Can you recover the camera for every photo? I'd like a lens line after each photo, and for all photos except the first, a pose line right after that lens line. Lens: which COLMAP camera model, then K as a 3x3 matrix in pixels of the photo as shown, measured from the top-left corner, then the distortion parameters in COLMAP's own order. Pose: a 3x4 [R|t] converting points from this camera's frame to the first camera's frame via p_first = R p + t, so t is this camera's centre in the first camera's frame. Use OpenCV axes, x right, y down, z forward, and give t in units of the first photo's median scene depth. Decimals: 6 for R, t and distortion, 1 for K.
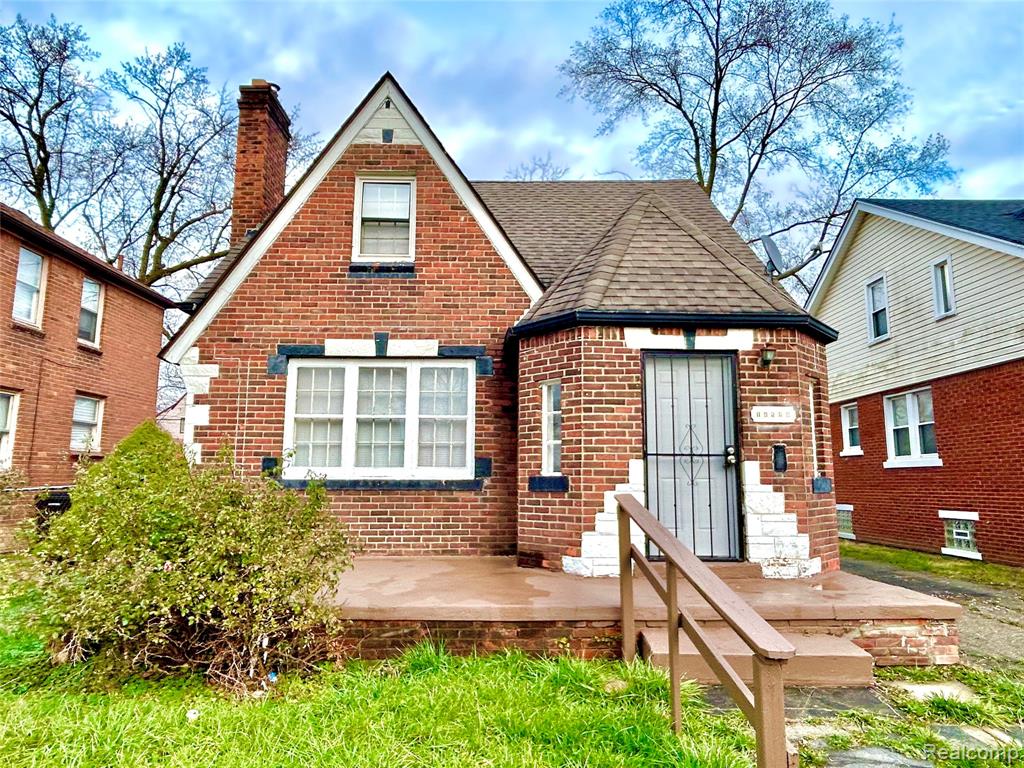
lens RADIAL K [[634.3, 0, 514.0], [0, 634.3, 385.5], [0, 0, 1]] dist [-0.000965, -0.001145]
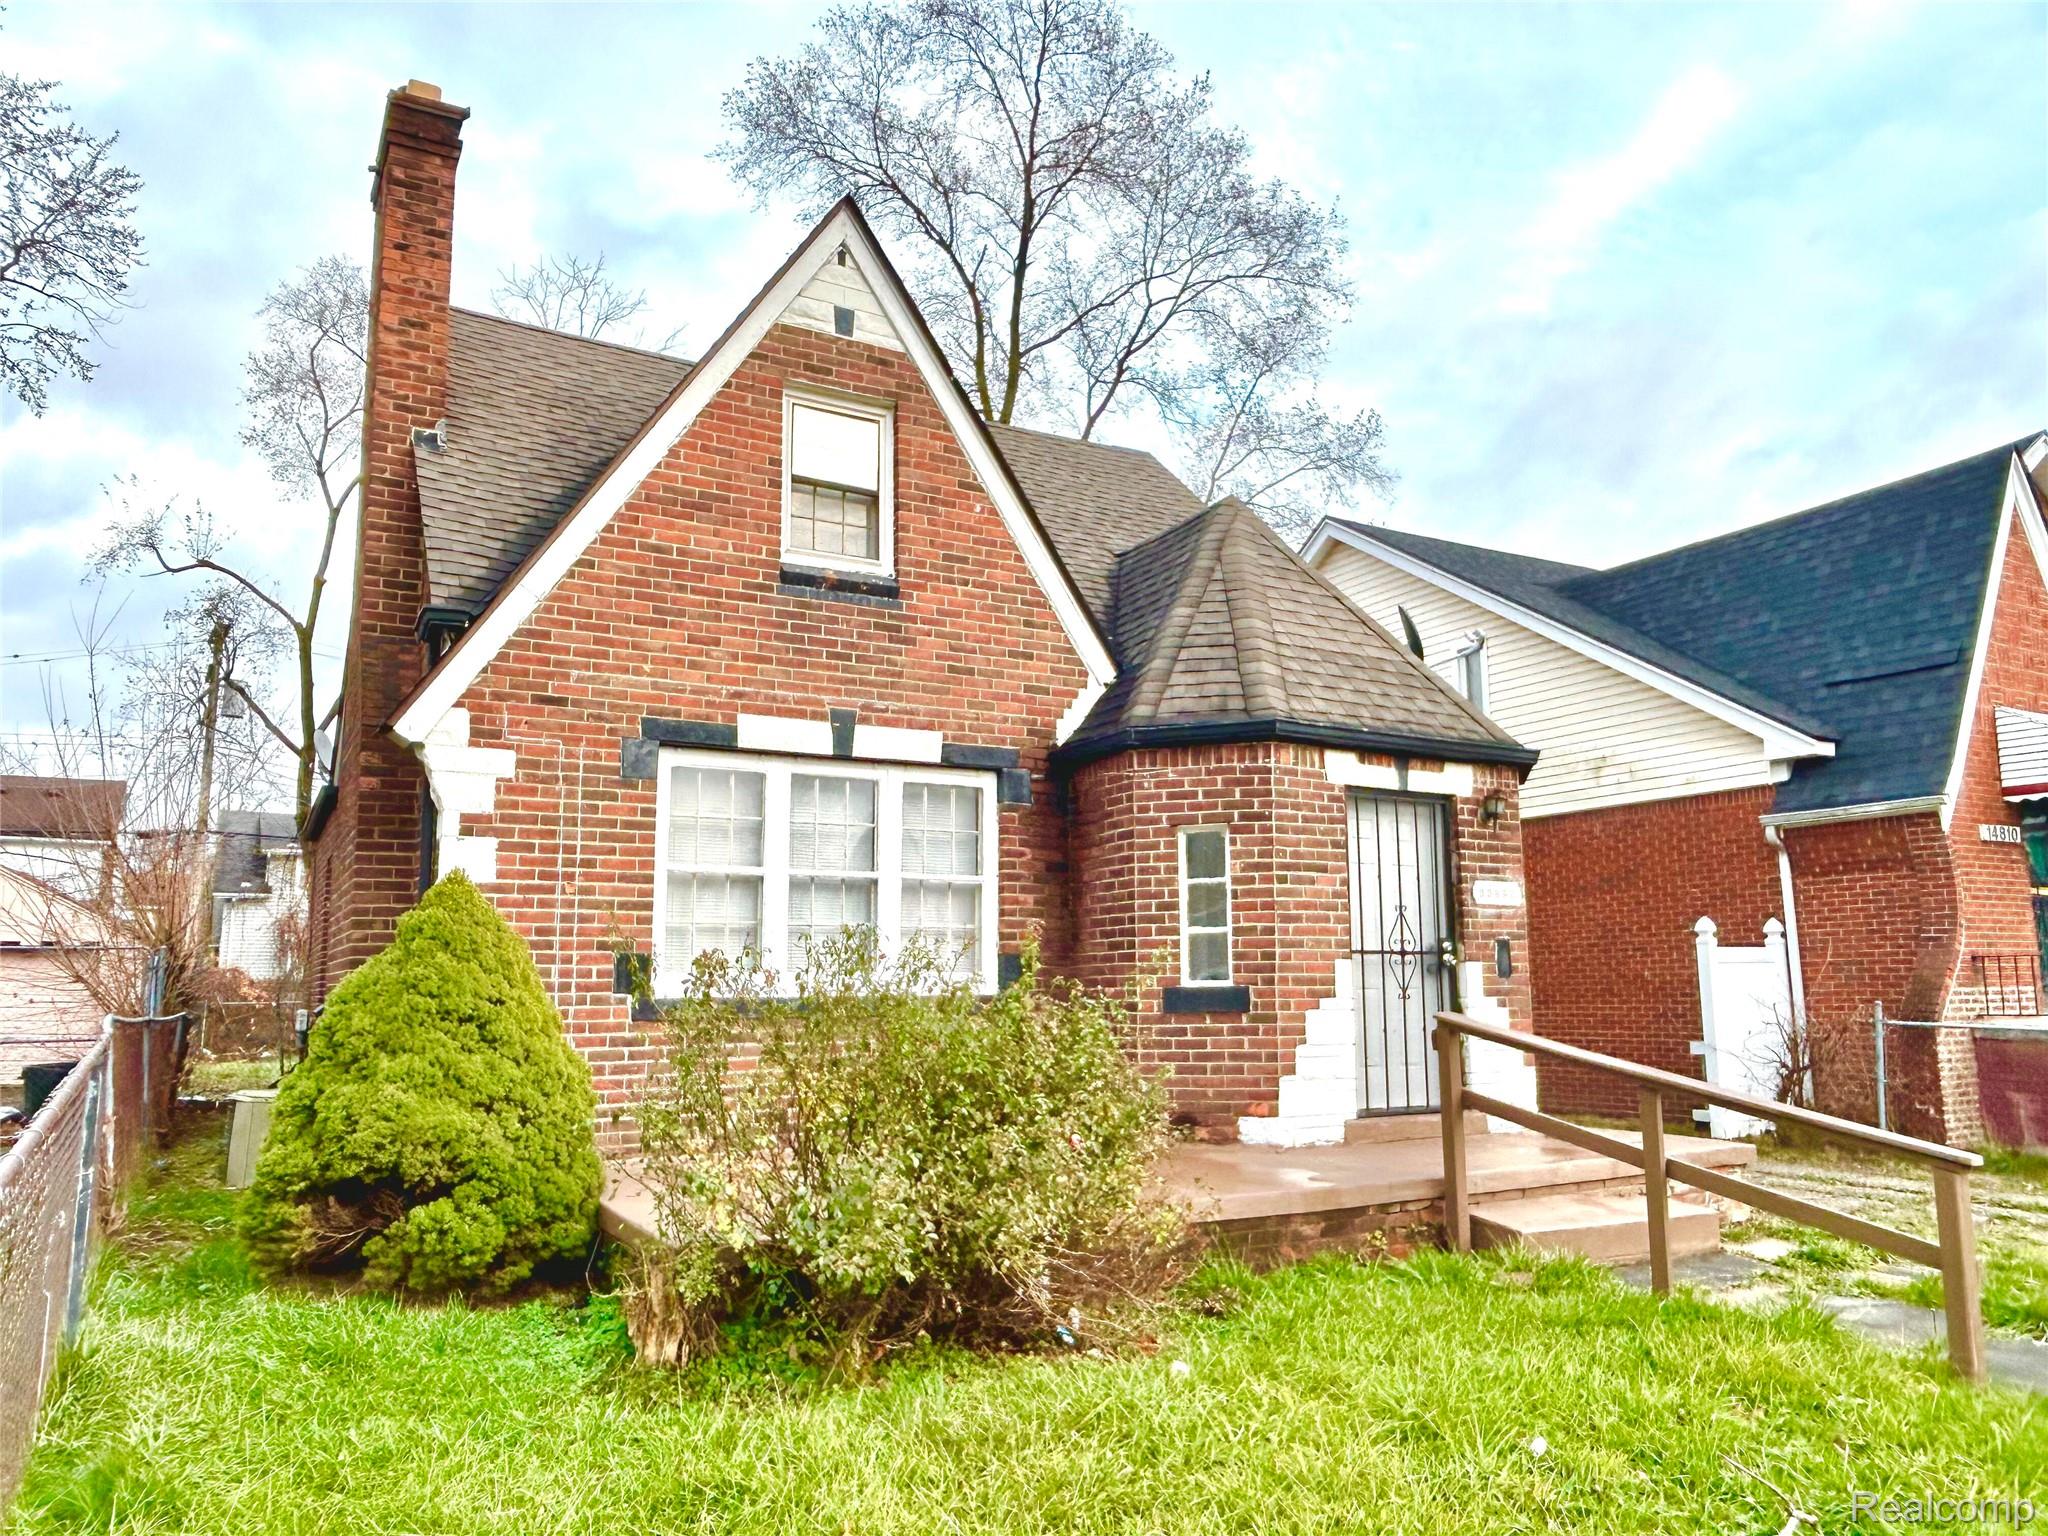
lens RADIAL K [[1418.7, 0, 1021.3], [0, 1418.7, 779.0], [0, 0, 1]] dist [0.001086, -0.000230]
pose [[0.879046, 0.060375, 0.472899, -0.618269], [-0.059726, 0.998080, -0.016403, -0.017370], [-0.472981, -0.013825, 0.880964, -0.079612]]
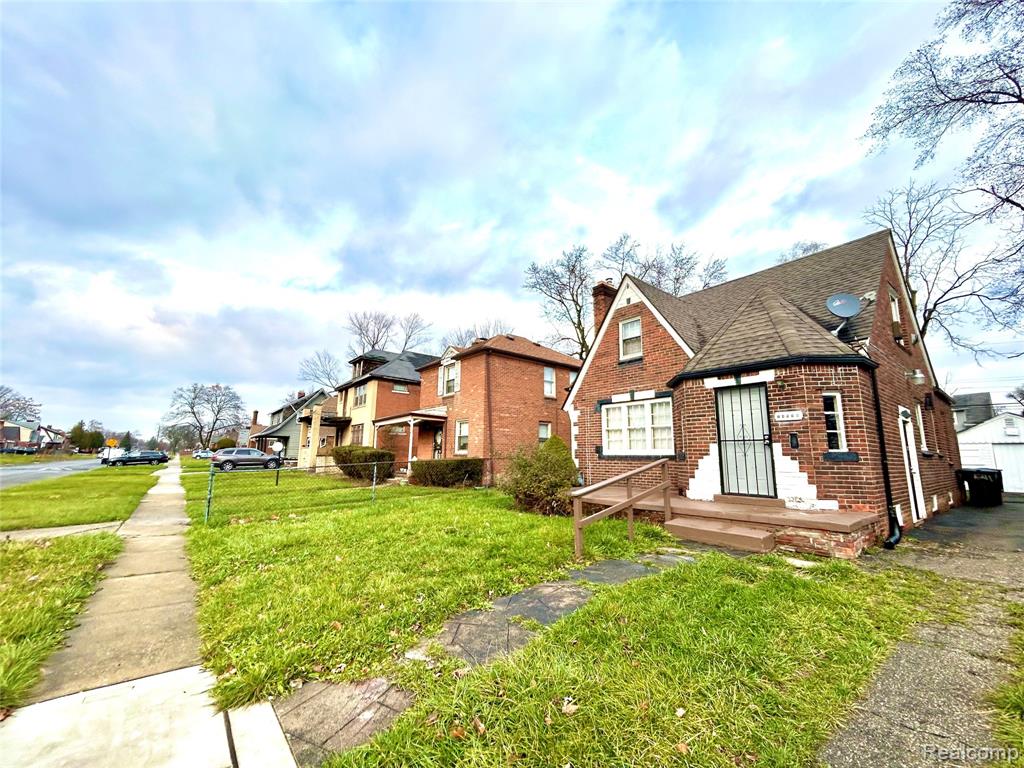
lens RADIAL K [[415.8, 0, 512.0], [0, 415.8, 384.0], [0, 0, 1]] dist [-0.001113, -0.000006]
pose [[0.612460, -0.135714, -0.778764, 0.683777], [0.105880, 0.990359, -0.089320, -0.016415], [0.783378, -0.027751, 0.620925, -0.254492]]
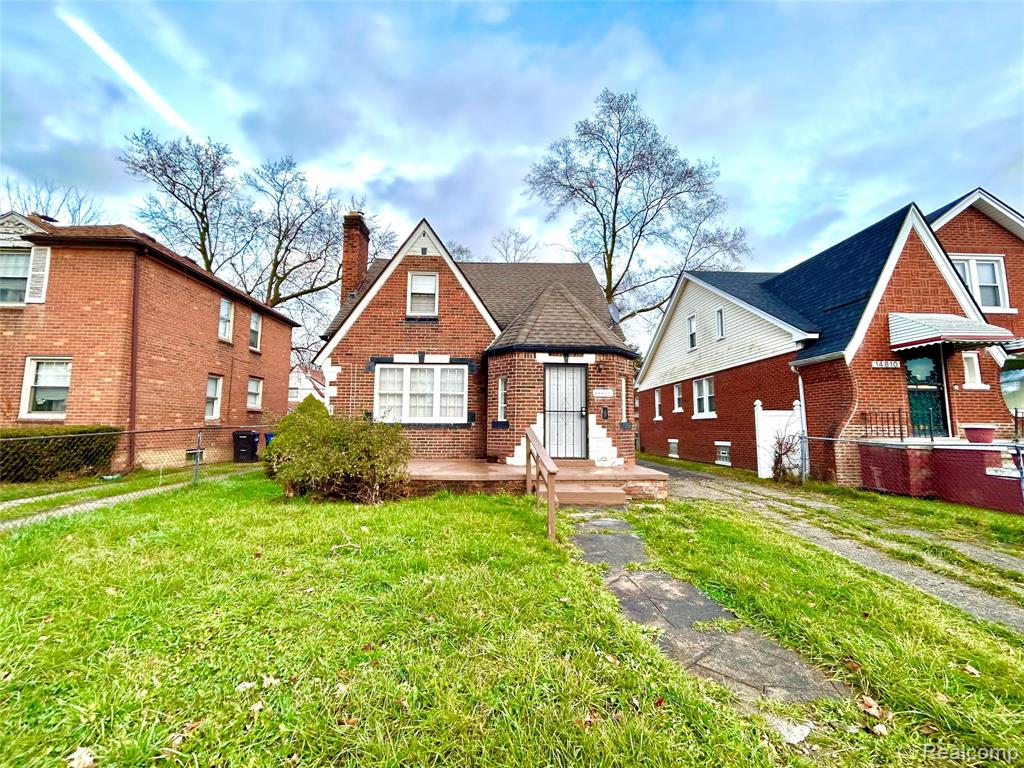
lens RADIAL K [[415.8, 0, 512.0], [0, 415.8, 384.0], [0, 0, 1]] dist [-0.001113, -0.000006]
pose [[0.999590, 0.005104, 0.028170, 0.043539], [-0.006280, 0.999106, 0.041817, -0.035389], [-0.027931, -0.041977, 0.998728, -0.342293]]
